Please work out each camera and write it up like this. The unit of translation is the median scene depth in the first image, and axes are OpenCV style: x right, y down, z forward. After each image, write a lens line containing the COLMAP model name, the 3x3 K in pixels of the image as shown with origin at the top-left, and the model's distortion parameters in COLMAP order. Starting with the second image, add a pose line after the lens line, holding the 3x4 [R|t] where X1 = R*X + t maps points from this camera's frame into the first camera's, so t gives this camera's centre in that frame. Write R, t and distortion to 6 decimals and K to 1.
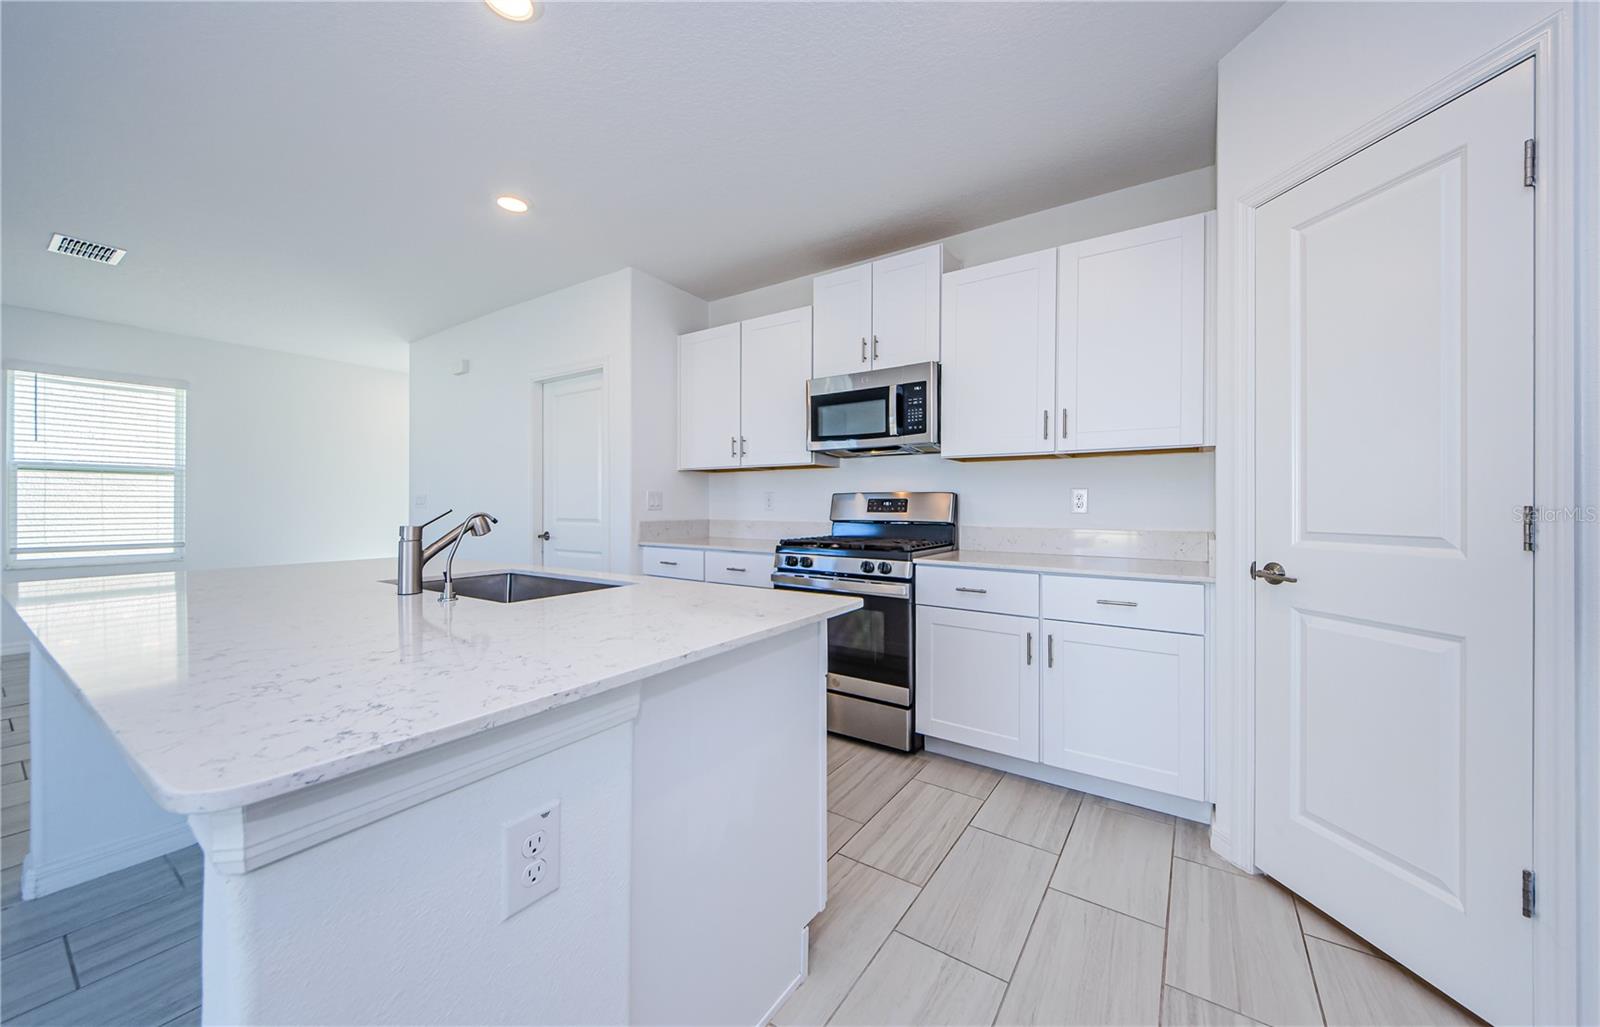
lens RADIAL K [[575.3, 0, 810.6], [0, 575.3, 508.7], [0, 0, 1]] dist [0.000445, -0.000126]
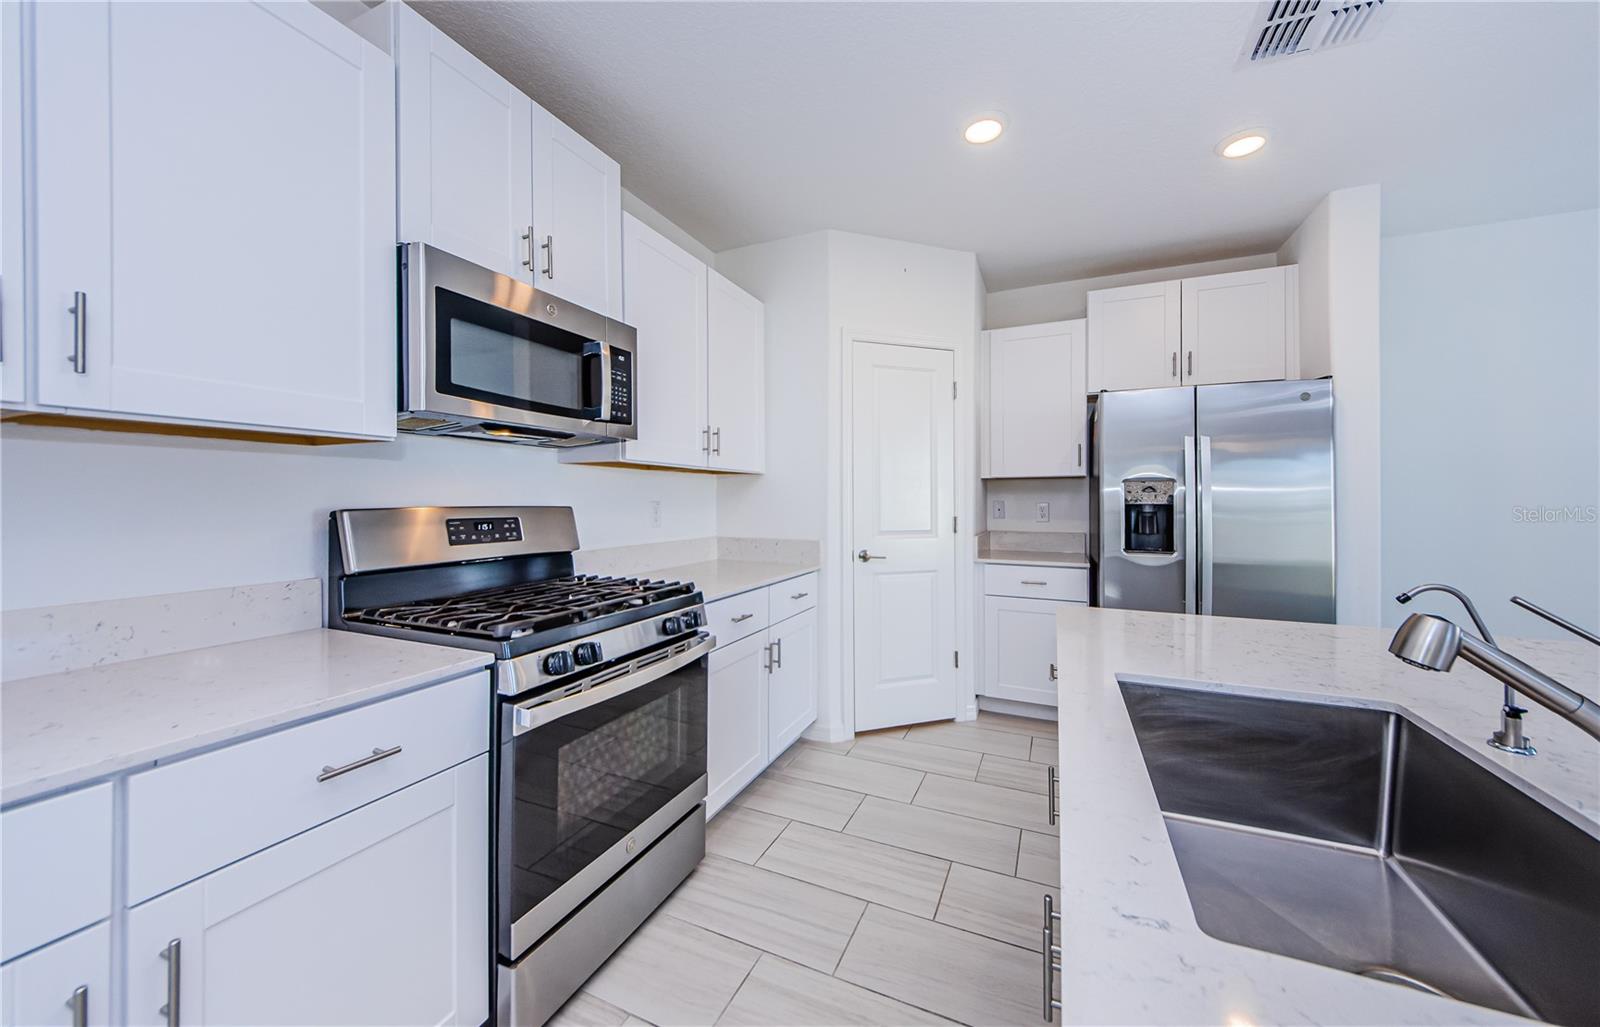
lens RADIAL K [[570.3, 0, 810.4], [0, 570.3, 501.9], [0, 0, 1]] dist [0.015833, -0.000097]
pose [[-0.177890, -0.009503, 0.984005, -0.498366], [0.003236, 0.999942, 0.010241, -0.040255], [-0.984045, 0.005006, -0.177849, 0.843306]]
